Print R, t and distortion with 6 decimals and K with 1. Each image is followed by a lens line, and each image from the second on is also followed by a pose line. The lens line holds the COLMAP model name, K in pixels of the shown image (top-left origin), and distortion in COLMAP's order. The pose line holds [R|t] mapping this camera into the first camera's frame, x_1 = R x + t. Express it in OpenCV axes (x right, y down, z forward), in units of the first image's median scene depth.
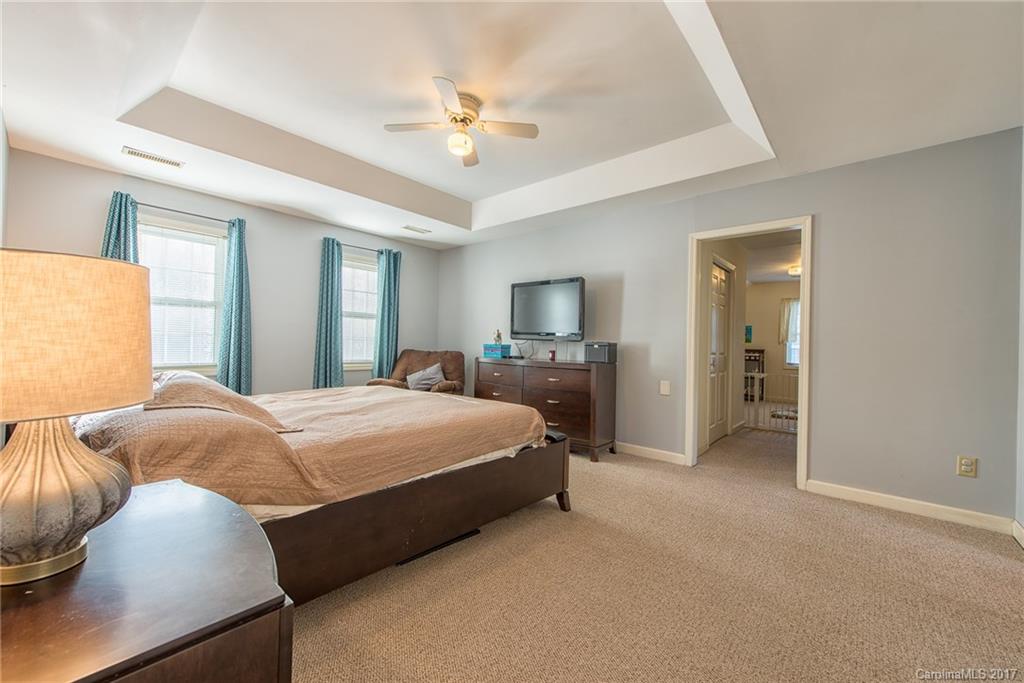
lens RADIAL K [[401.9, 0, 512.3], [0, 401.9, 335.7], [0, 0, 1]] dist [0.001089, -0.000076]
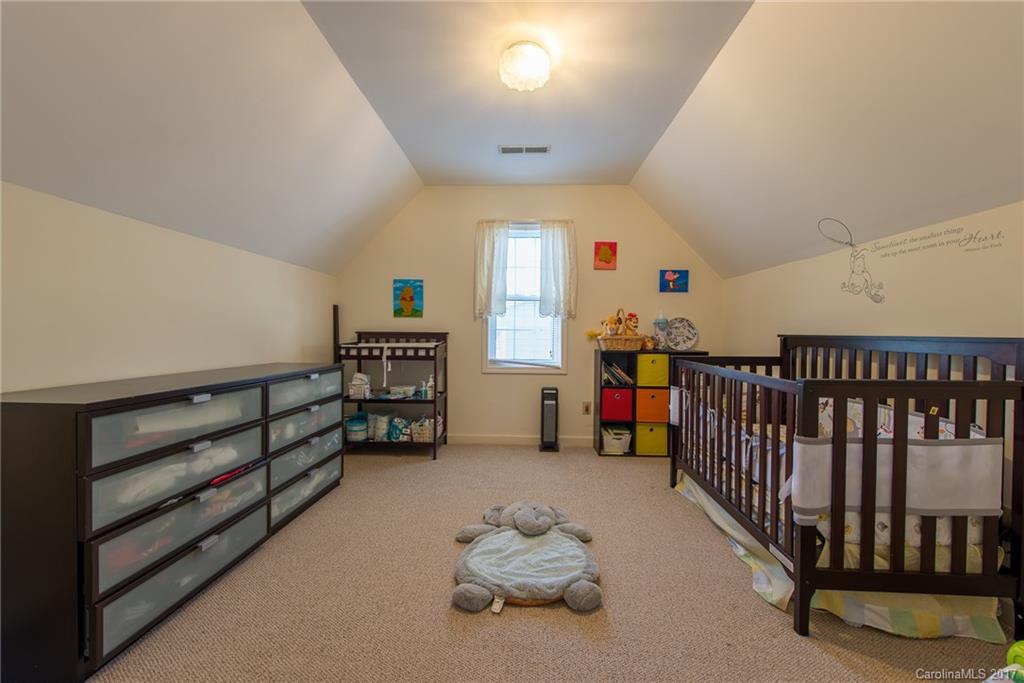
lens RADIAL K [[401.9, 0, 513.0], [0, 401.9, 339.2], [0, 0, 1]] dist [0.001089, -0.000076]
pose [[0.795440, -0.031019, 0.605237, 0.417188], [0.008866, 0.999178, 0.039557, 0.025062], [-0.605967, -0.026100, 0.795062, 0.603574]]
